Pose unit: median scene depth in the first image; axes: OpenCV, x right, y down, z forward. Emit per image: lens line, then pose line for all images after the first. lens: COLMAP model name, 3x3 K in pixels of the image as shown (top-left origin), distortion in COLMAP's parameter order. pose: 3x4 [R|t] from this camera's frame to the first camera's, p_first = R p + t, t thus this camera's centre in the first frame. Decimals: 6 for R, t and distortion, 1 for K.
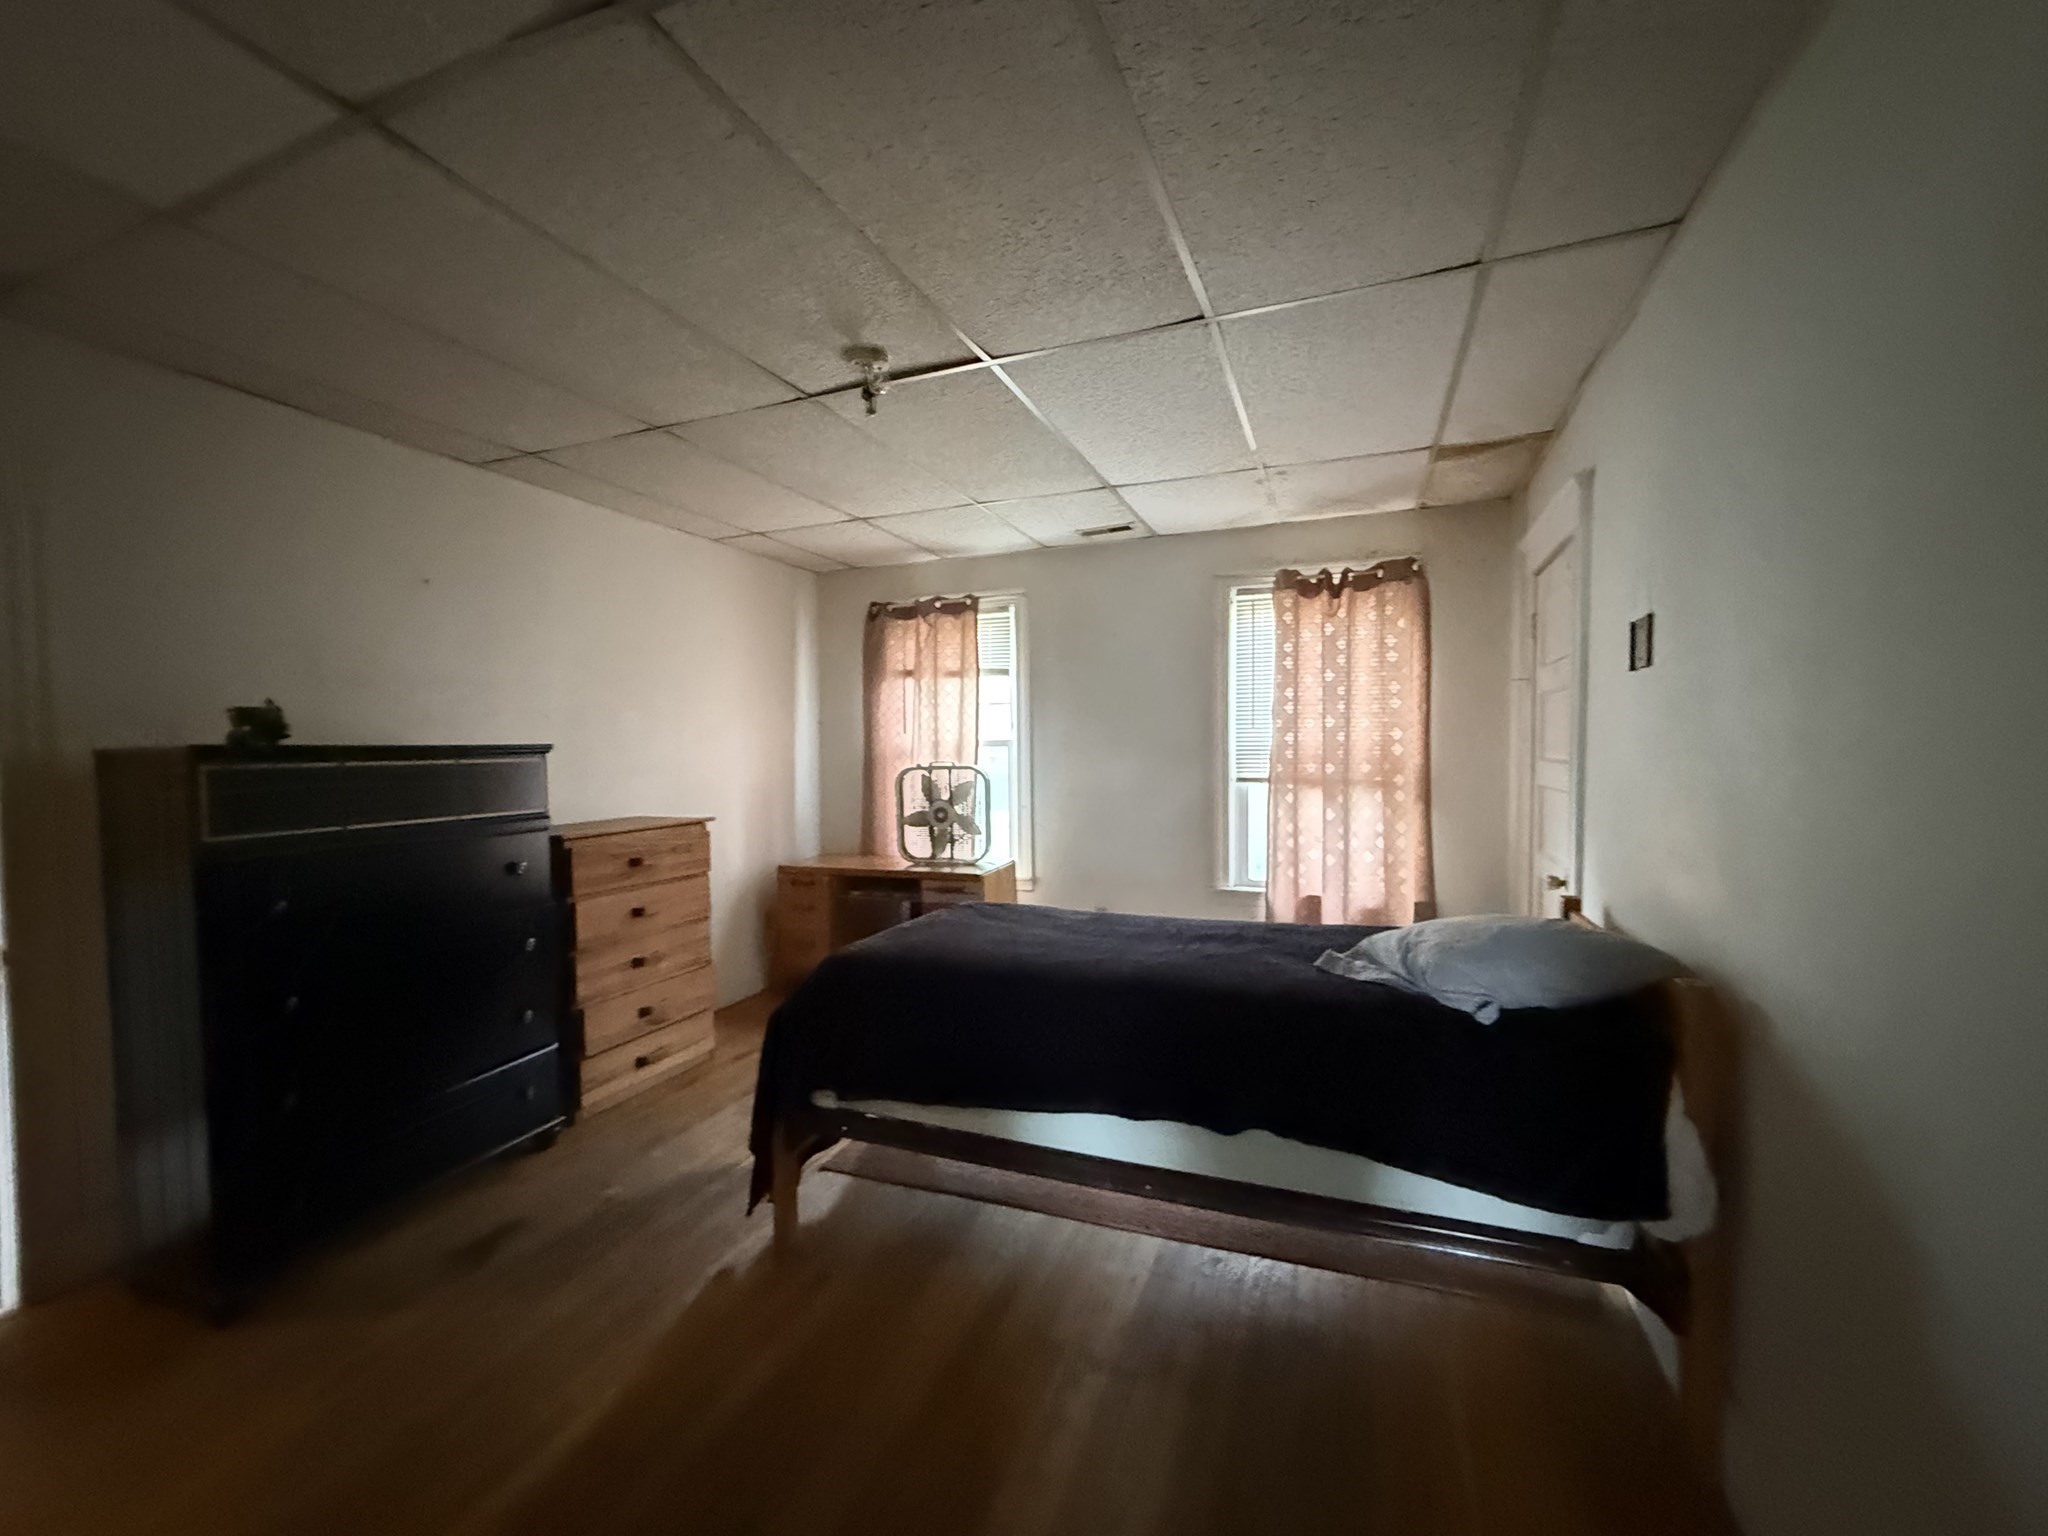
lens RADIAL K [[820.5, 0, 1026.4], [0, 820.5, 772.6], [0, 0, 1]] dist [-0.001410, -0.000008]
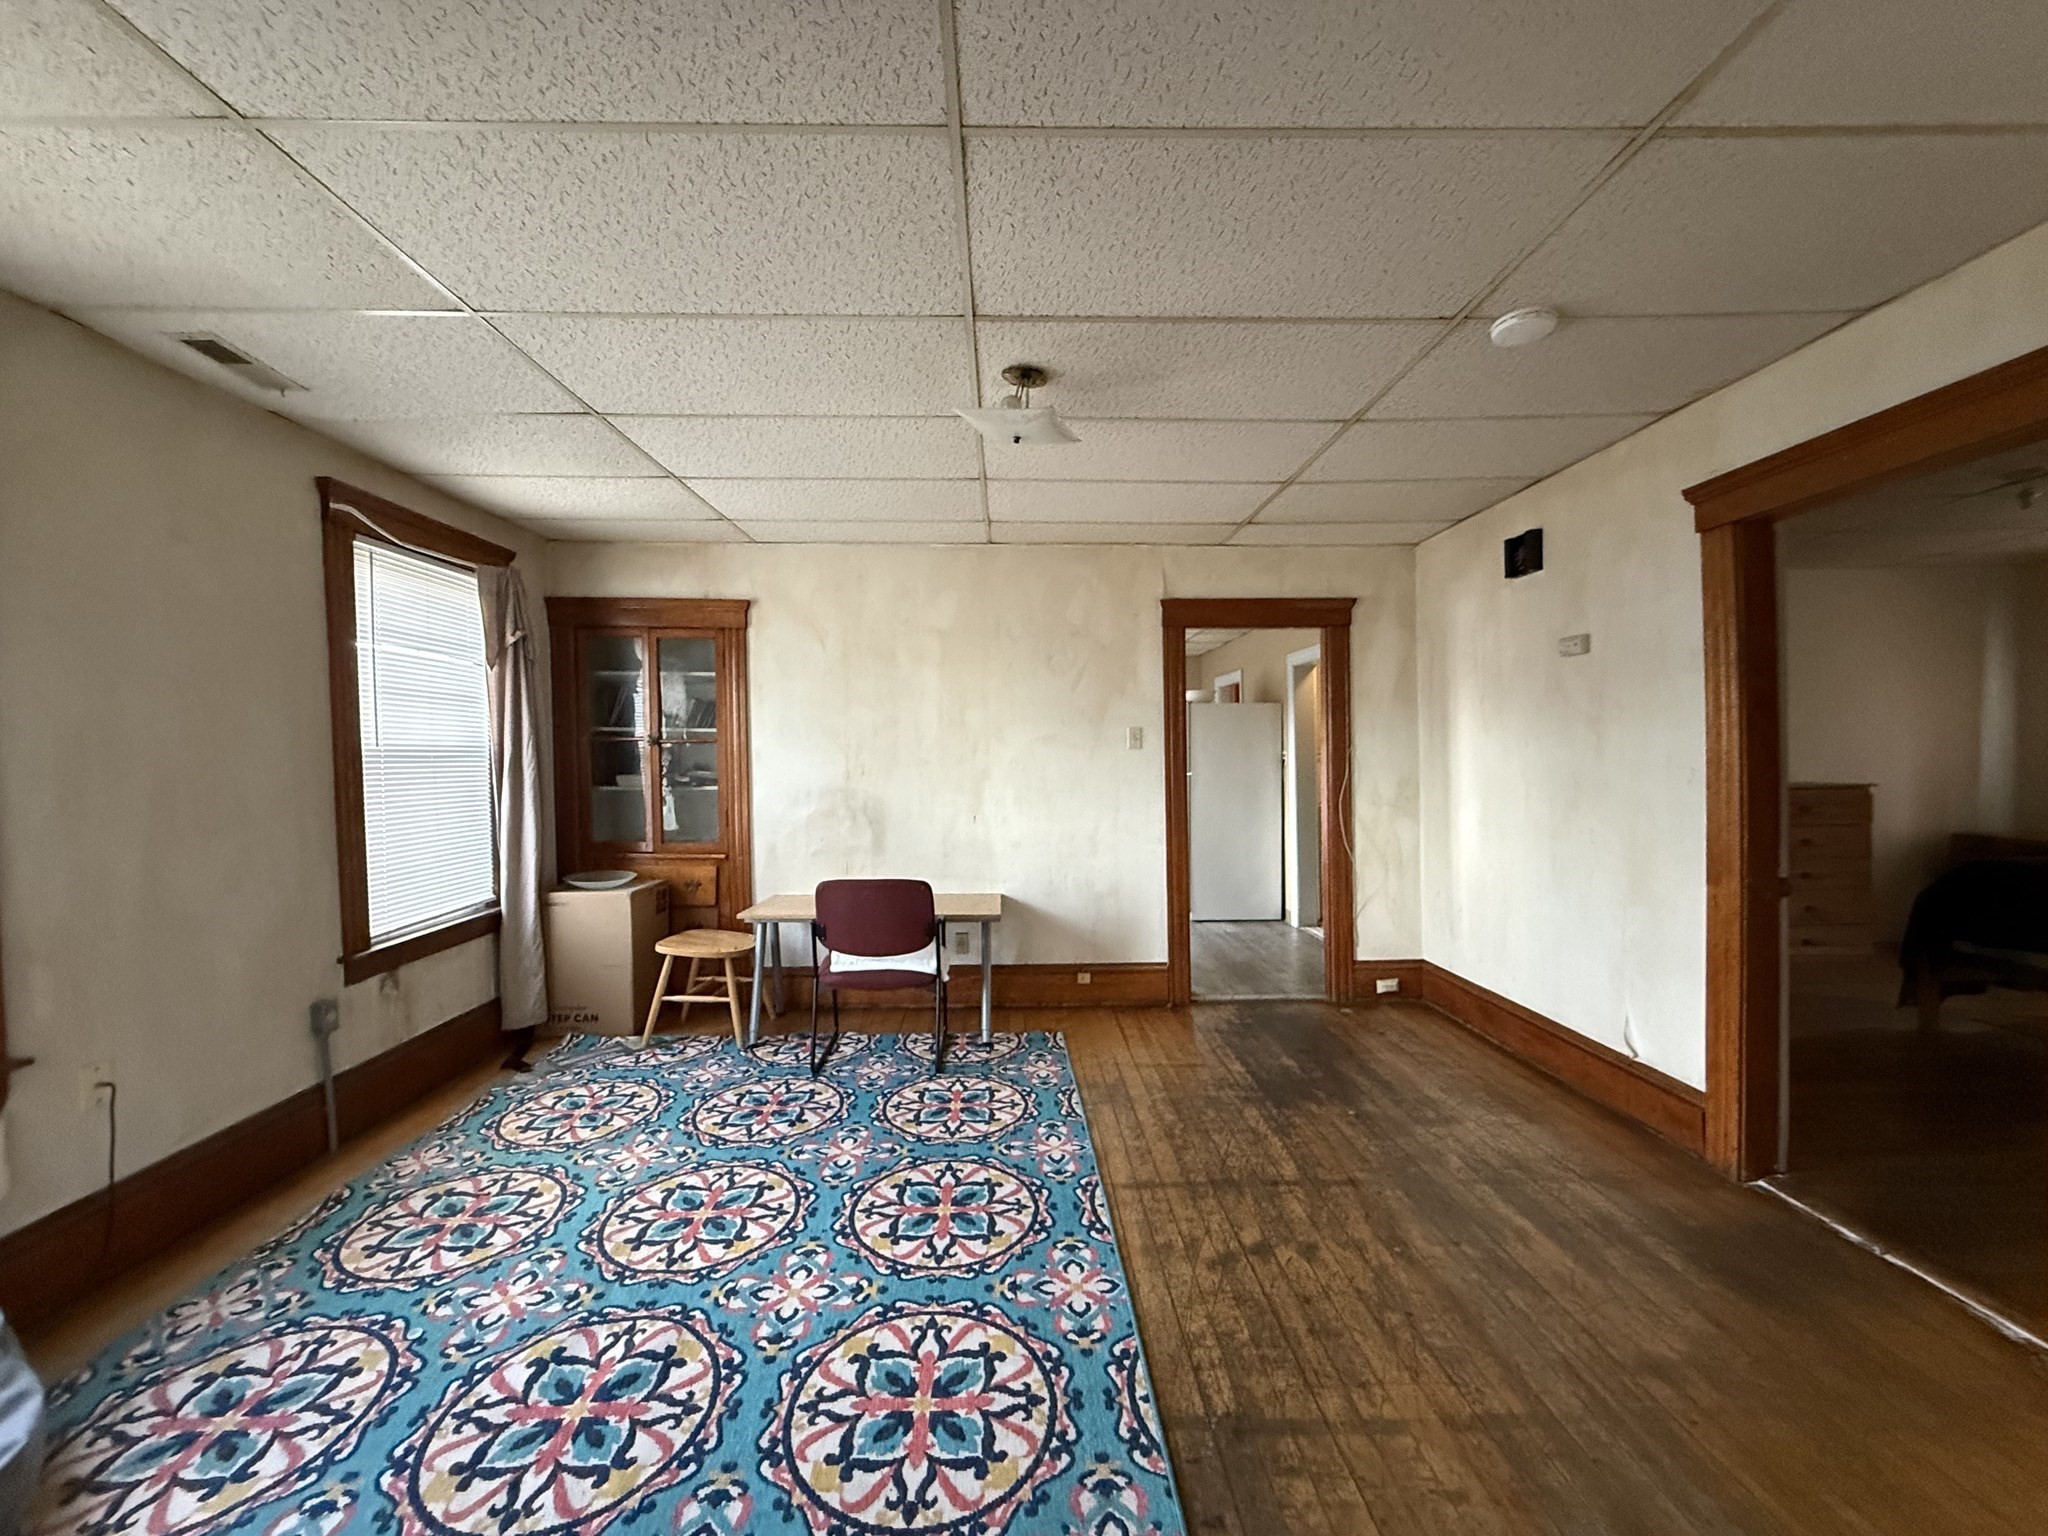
lens RADIAL K [[820.5, 0, 1021.2], [0, 820.5, 765.6], [0, 0, 1]] dist [-0.001410, -0.000008]
pose [[0.383299, 0.015703, -0.923491, 0.270174], [-0.009528, 0.999869, 0.013047, 0.024886], [0.923575, 0.003798, 0.383399, -0.681225]]
